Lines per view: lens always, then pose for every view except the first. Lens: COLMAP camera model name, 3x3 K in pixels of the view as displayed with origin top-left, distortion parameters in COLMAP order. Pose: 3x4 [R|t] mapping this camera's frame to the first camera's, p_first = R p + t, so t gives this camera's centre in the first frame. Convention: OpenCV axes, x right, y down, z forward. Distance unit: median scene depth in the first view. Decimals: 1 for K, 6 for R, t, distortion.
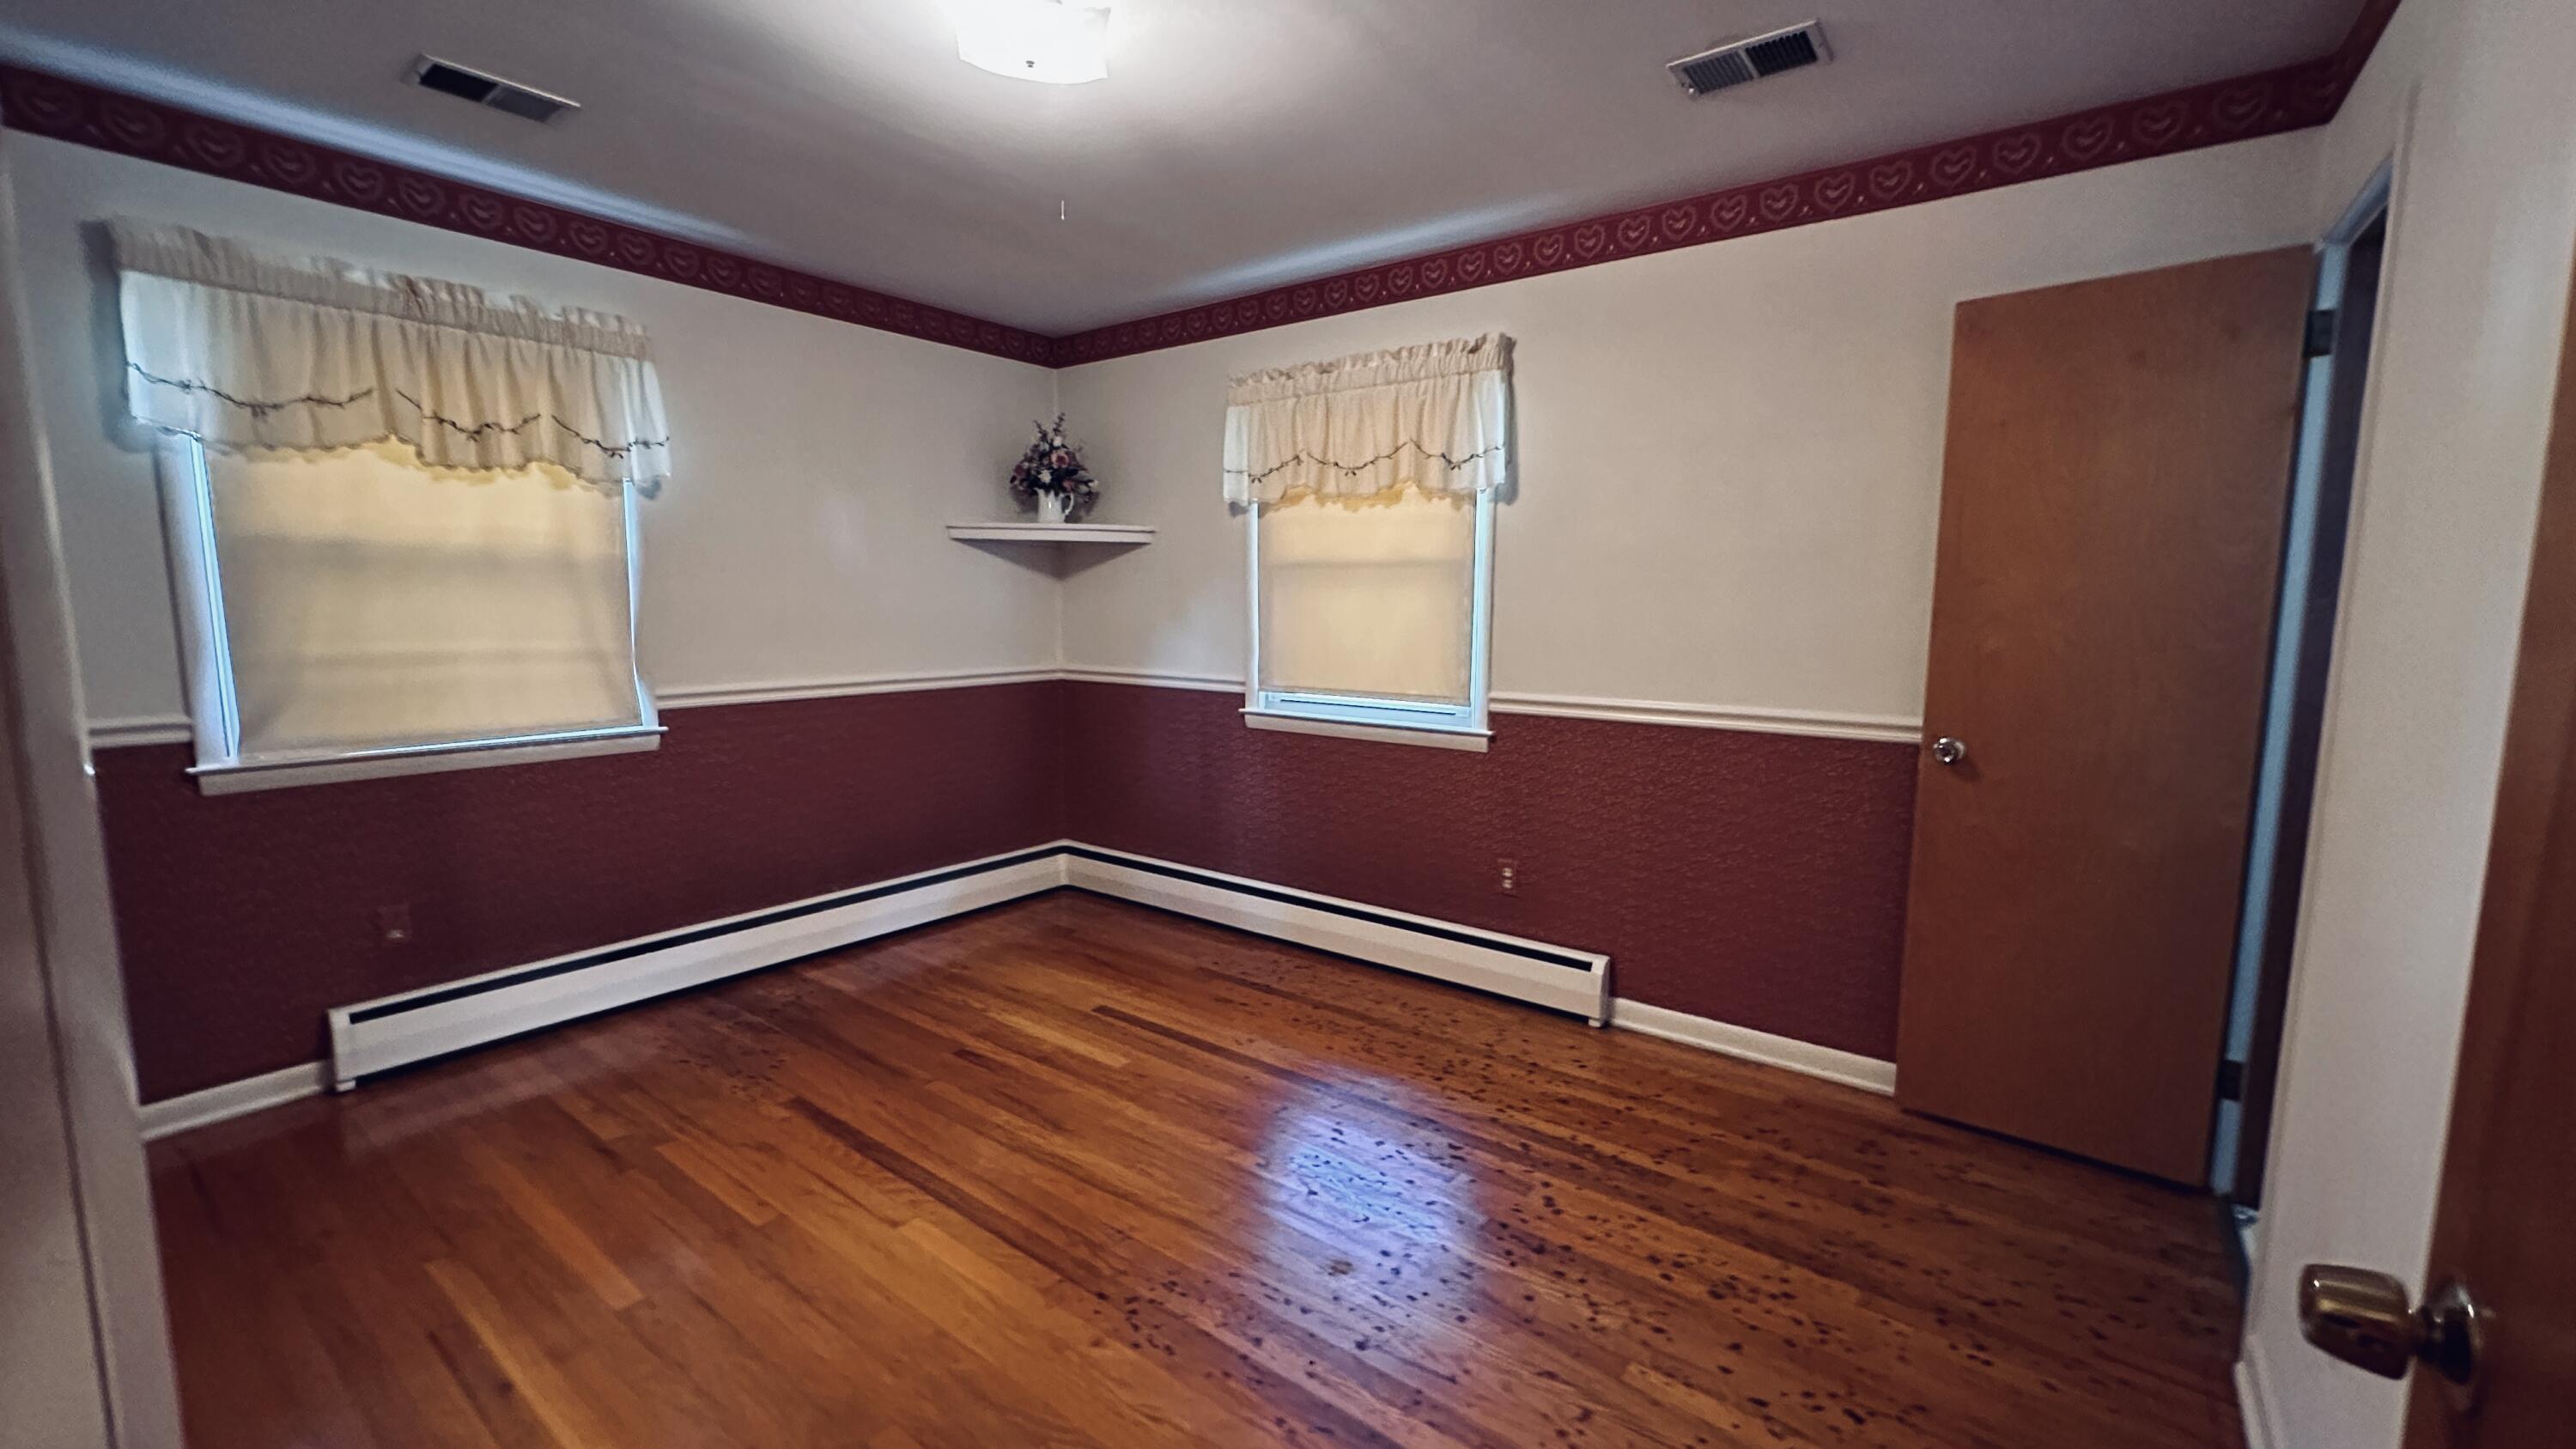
lens RADIAL K [[1032.2, 0, 1286.9], [0, 1032.2, 723.0], [0, 0, 1]] dist [-0.000701, 0.000130]
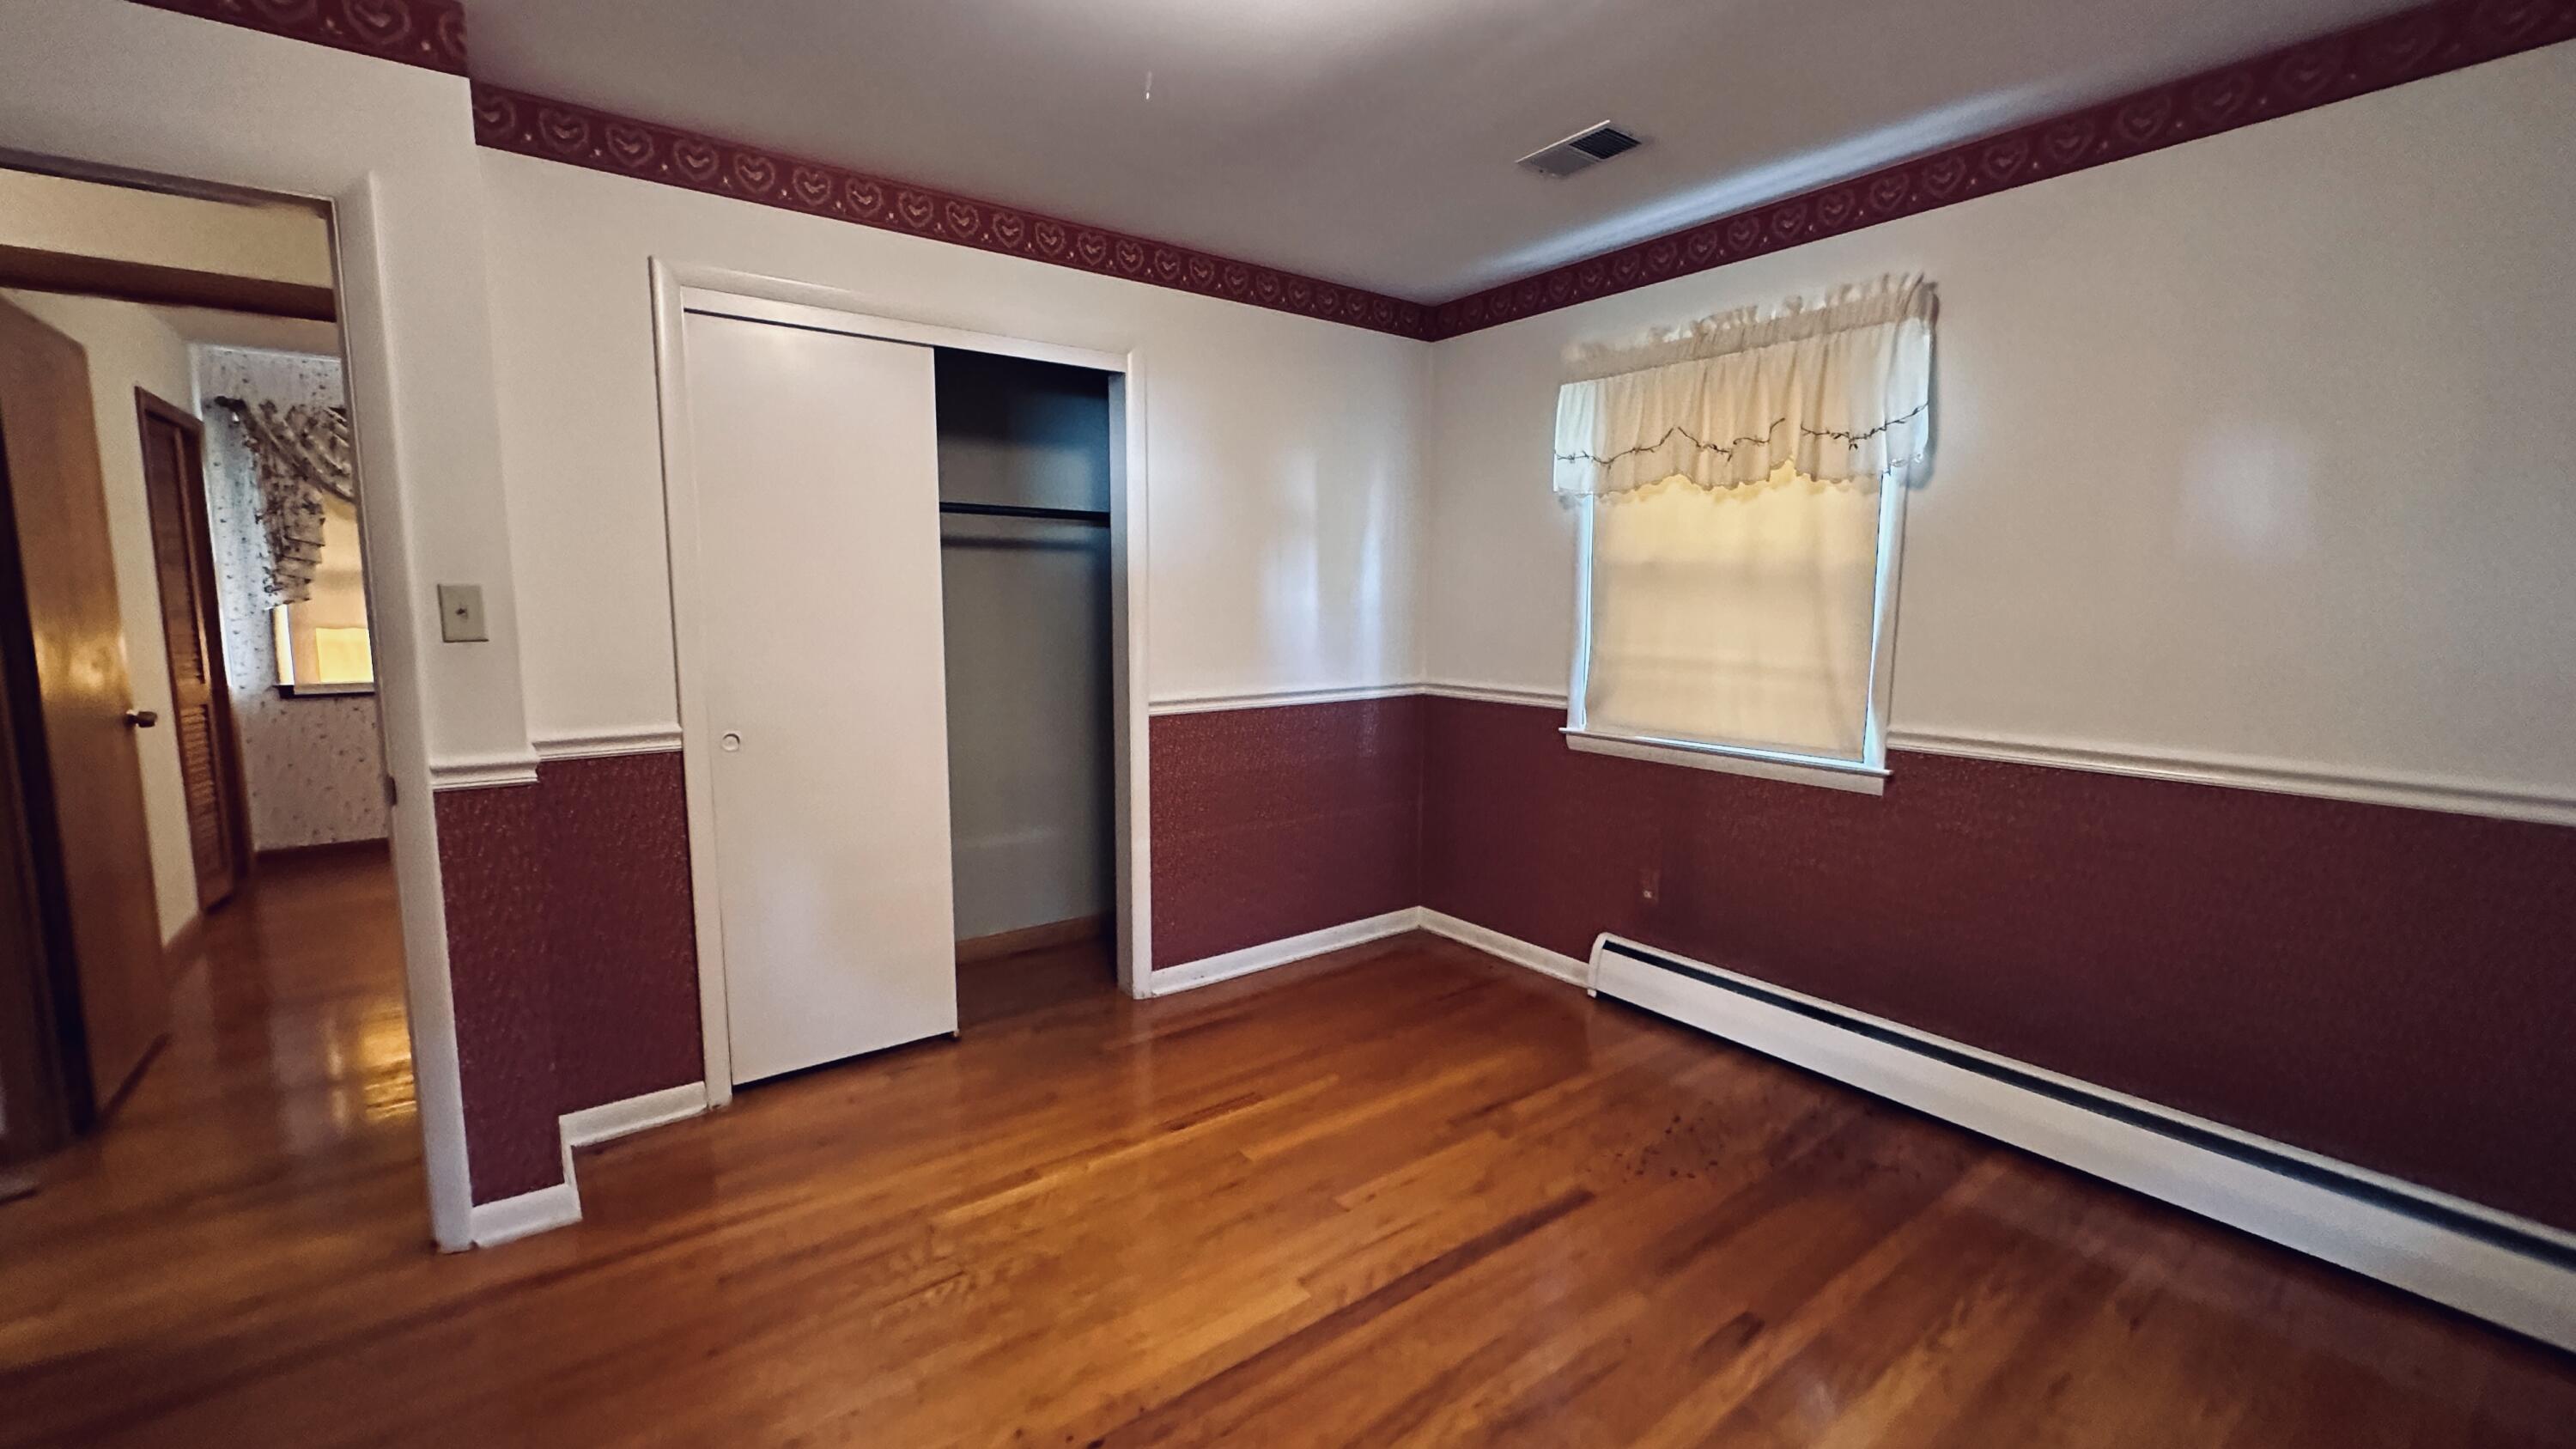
lens RADIAL K [[1032.2, 0, 1287.0], [0, 1032.2, 724.8], [0, 0, 1]] dist [-0.000701, 0.000130]
pose [[-0.272689, 0.115291, -0.955170, 0.362831], [-0.118934, 0.981140, 0.152380, -0.119153], [0.954723, 0.155154, -0.253834, 0.895531]]
